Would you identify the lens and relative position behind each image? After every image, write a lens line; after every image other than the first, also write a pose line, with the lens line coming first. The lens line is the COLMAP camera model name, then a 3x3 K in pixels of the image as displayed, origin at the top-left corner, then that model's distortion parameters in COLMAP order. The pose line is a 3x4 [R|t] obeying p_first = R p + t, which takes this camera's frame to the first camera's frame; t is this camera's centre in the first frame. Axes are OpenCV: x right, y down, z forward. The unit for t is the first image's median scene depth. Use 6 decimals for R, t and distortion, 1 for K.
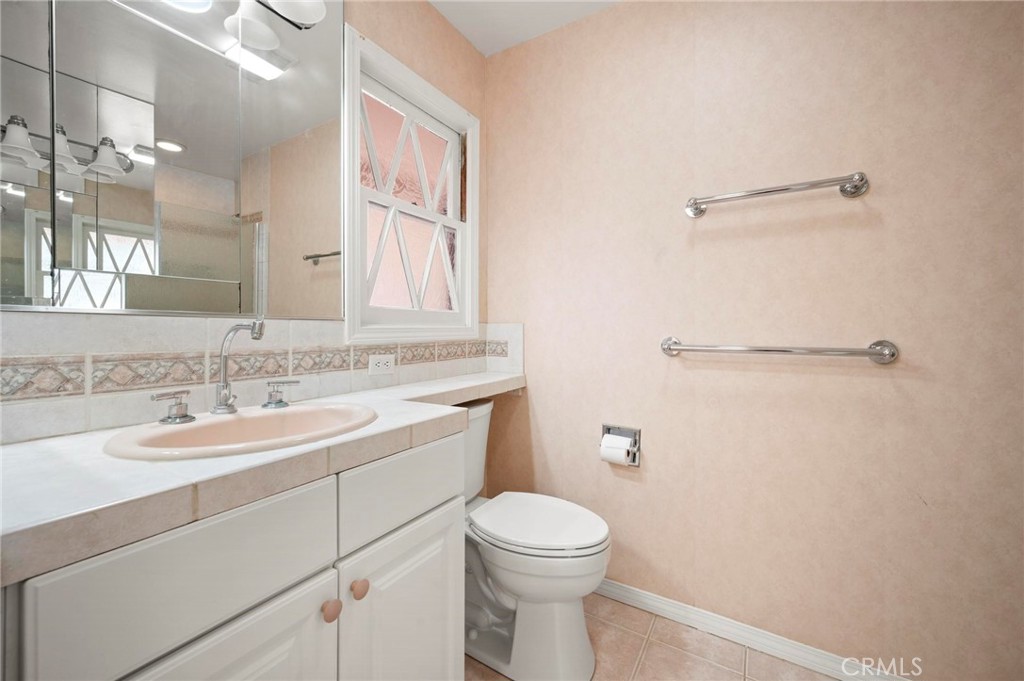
lens RADIAL K [[408.5, 0, 514.9], [0, 408.5, 333.8], [0, 0, 1]] dist [-0.002699, -0.000060]
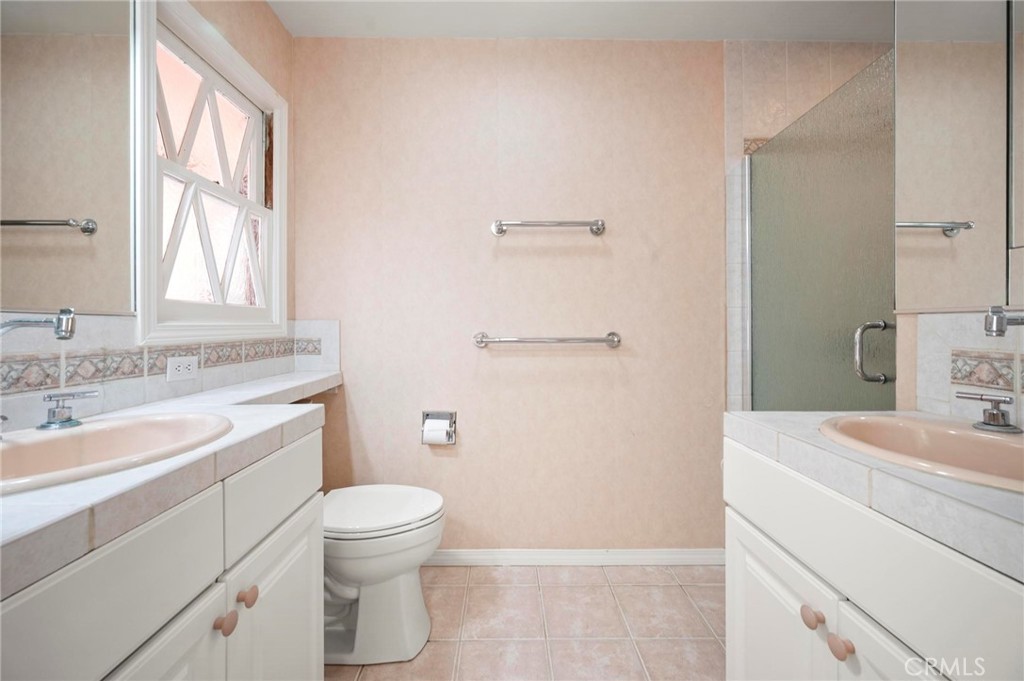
lens RADIAL K [[408.5, 0, 505.3], [0, 408.5, 333.0], [0, 0, 1]] dist [-0.002699, -0.000060]
pose [[0.848465, -0.013079, 0.529090, -0.217843], [0.012202, 0.999912, 0.005150, 0.006374], [-0.529111, 0.002086, 0.848550, -0.073717]]
